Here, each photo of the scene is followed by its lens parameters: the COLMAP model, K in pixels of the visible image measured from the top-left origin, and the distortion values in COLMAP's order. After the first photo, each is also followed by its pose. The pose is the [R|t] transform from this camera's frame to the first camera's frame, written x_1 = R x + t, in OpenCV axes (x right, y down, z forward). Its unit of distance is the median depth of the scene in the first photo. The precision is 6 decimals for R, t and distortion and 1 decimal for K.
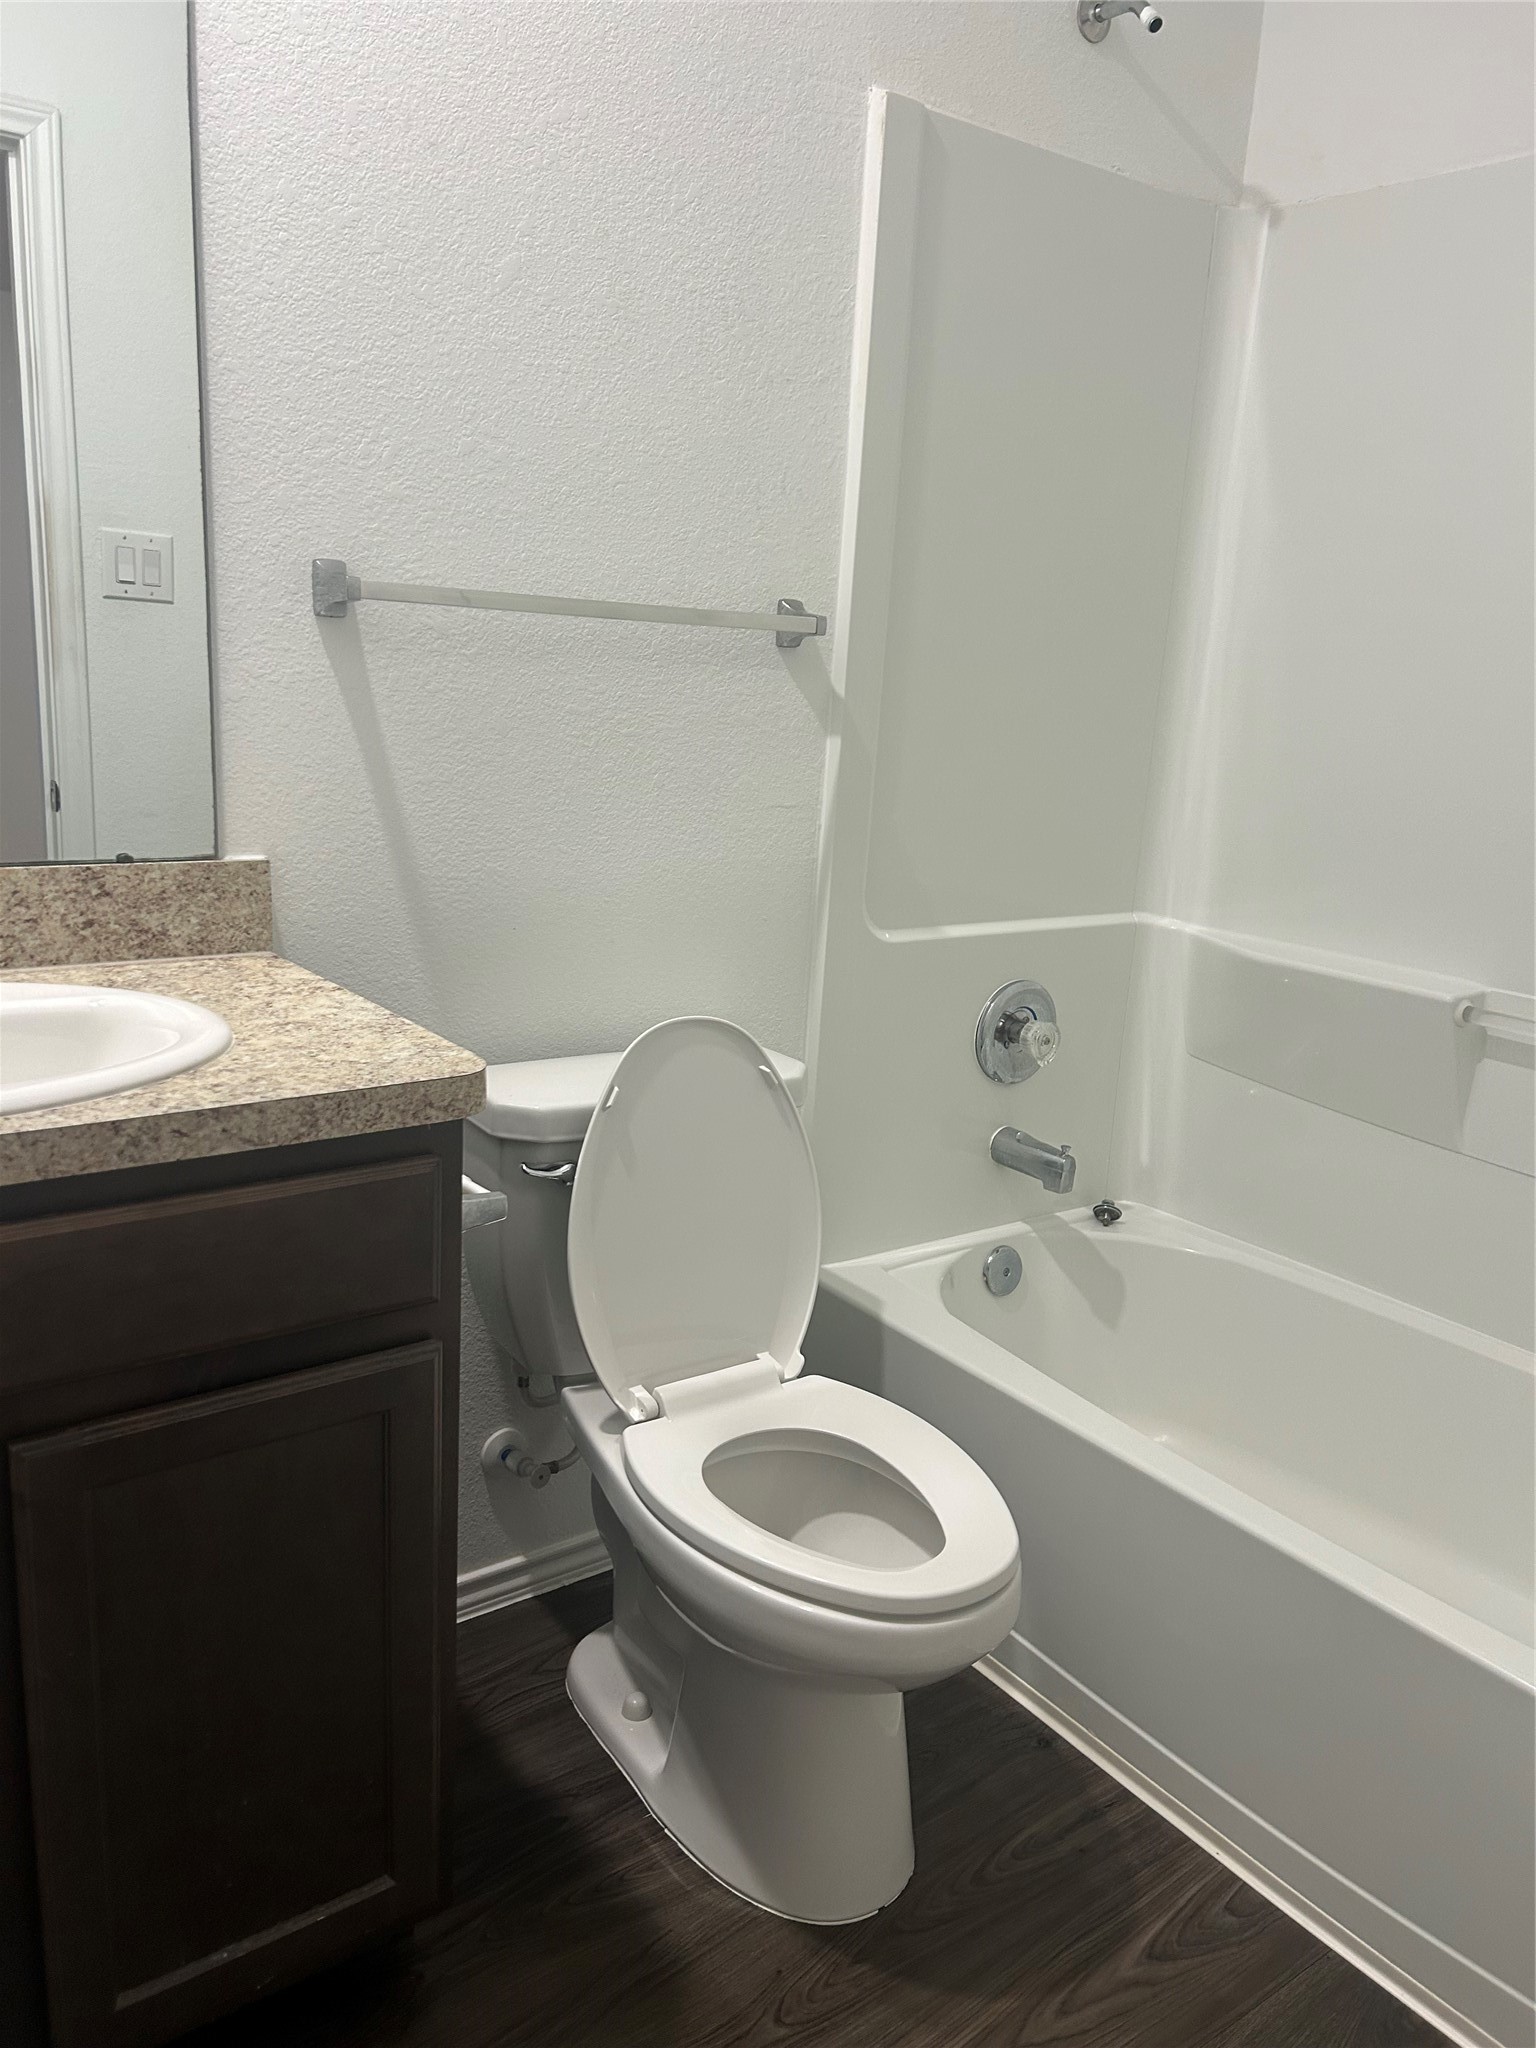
lens RADIAL K [[1520.8, 0, 759.7], [0, 1520.8, 1030.4], [0, 0, 1]] dist [0.053152, -0.064506]
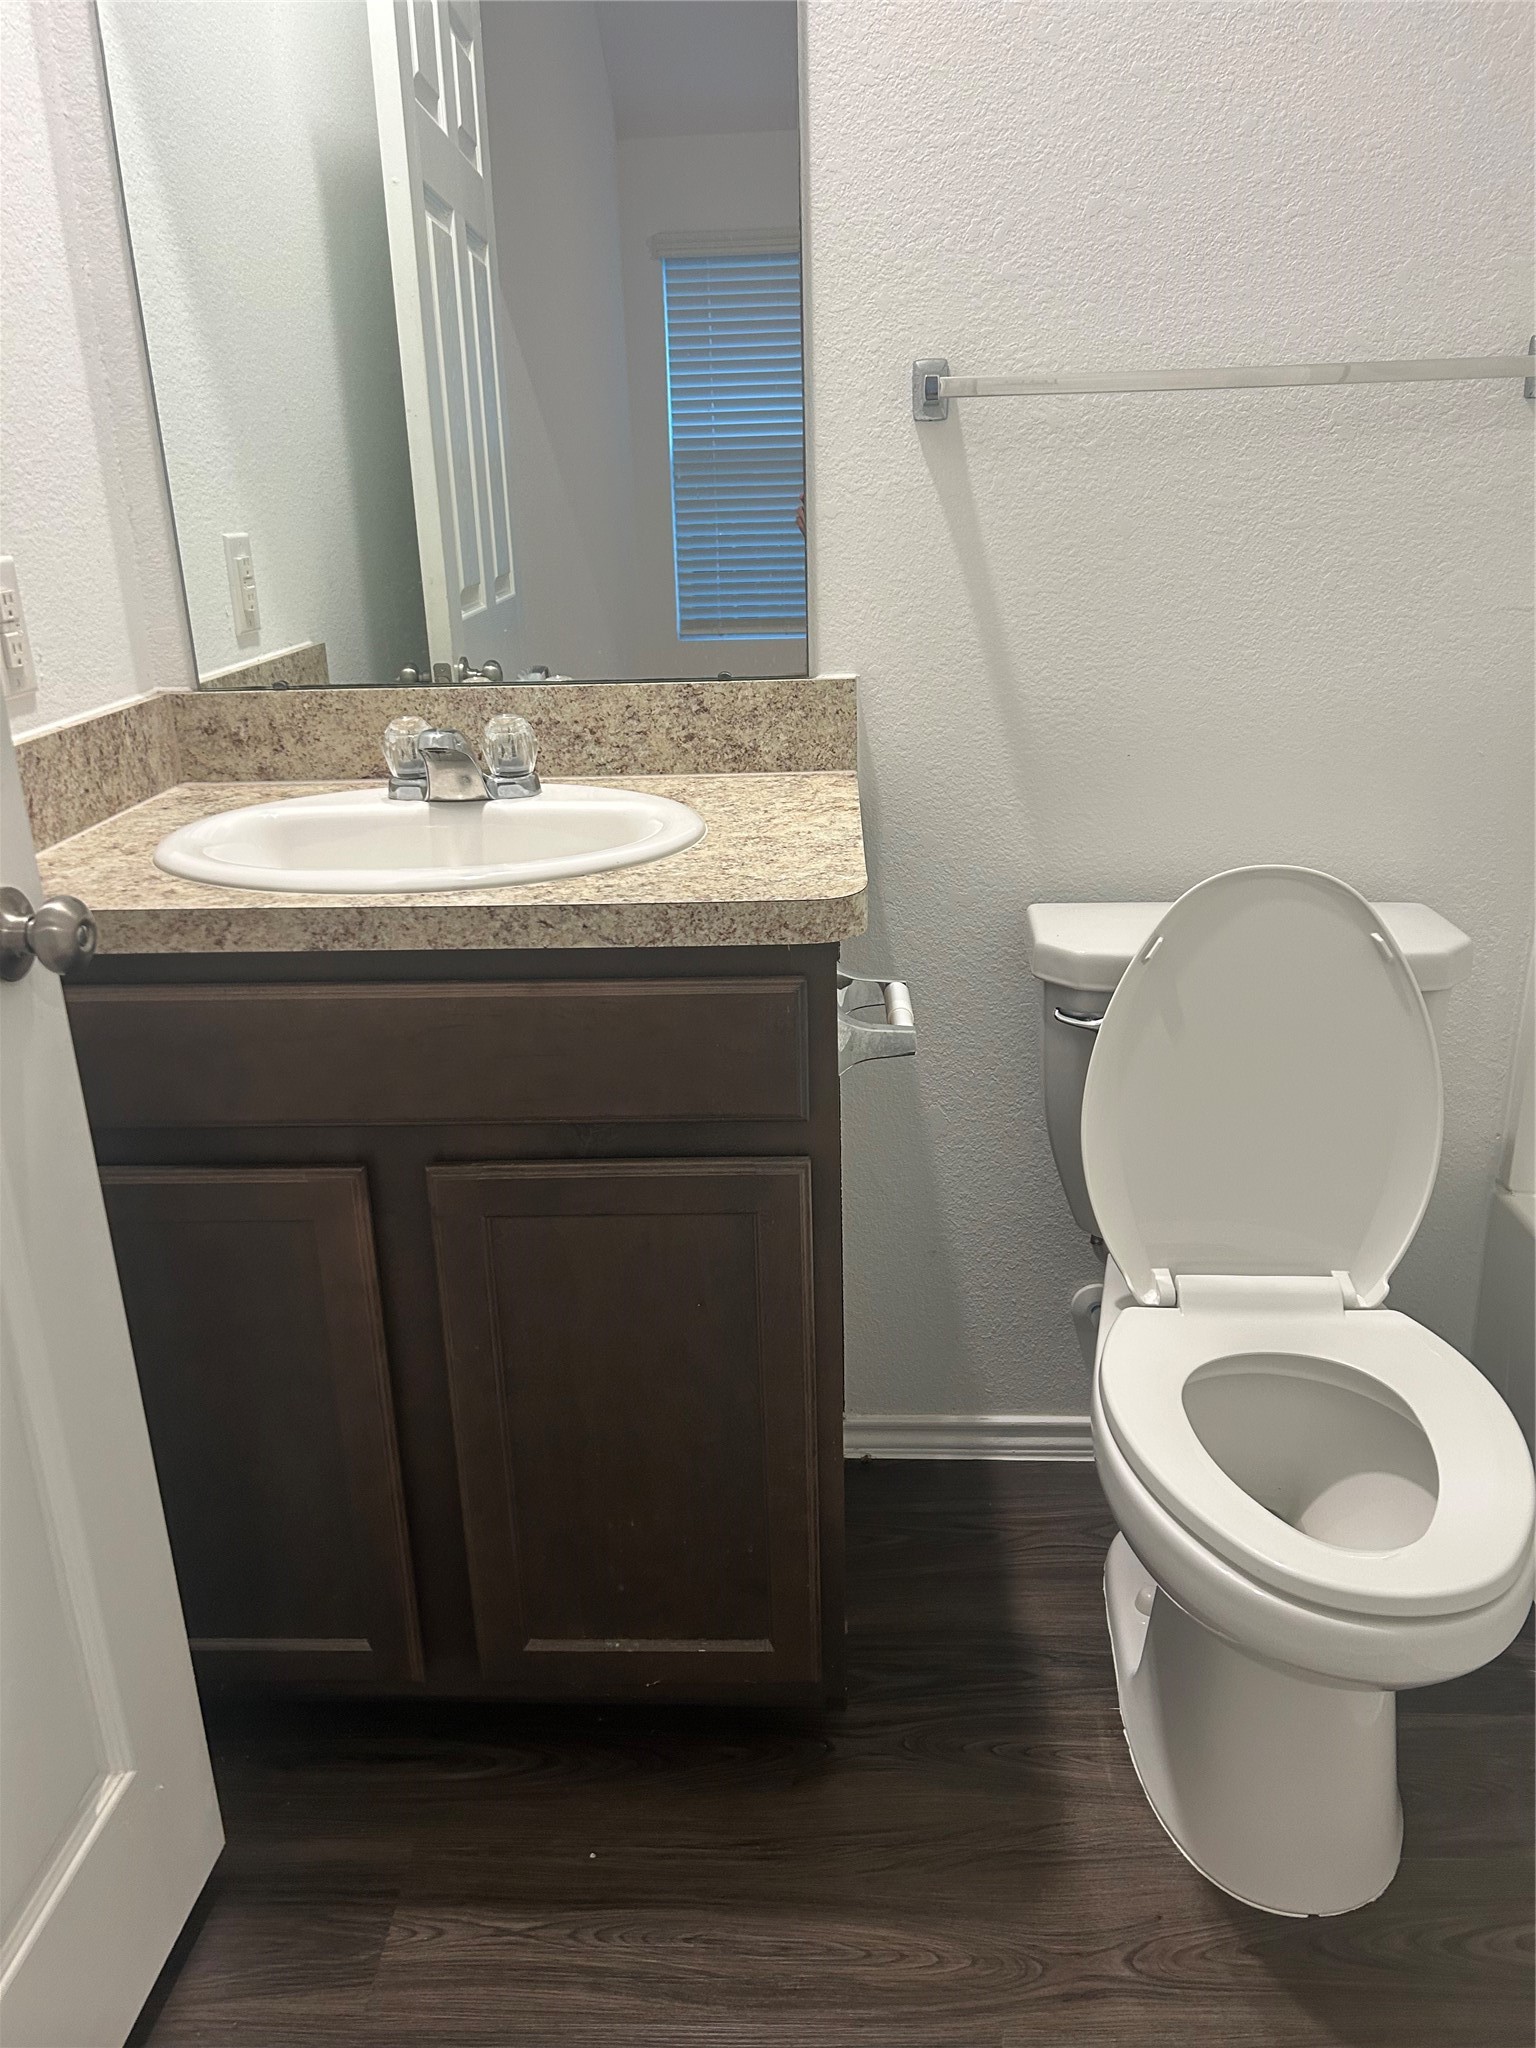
lens RADIAL K [[1520.8, 0, 719.4], [0, 1520.8, 1034.5], [0, 0, 1]] dist [0.053152, -0.064506]
pose [[0.772092, 0.146660, -0.618357, 0.275650], [-0.077543, 0.987478, 0.137386, -0.010236], [0.630763, -0.058126, 0.773796, 0.146046]]
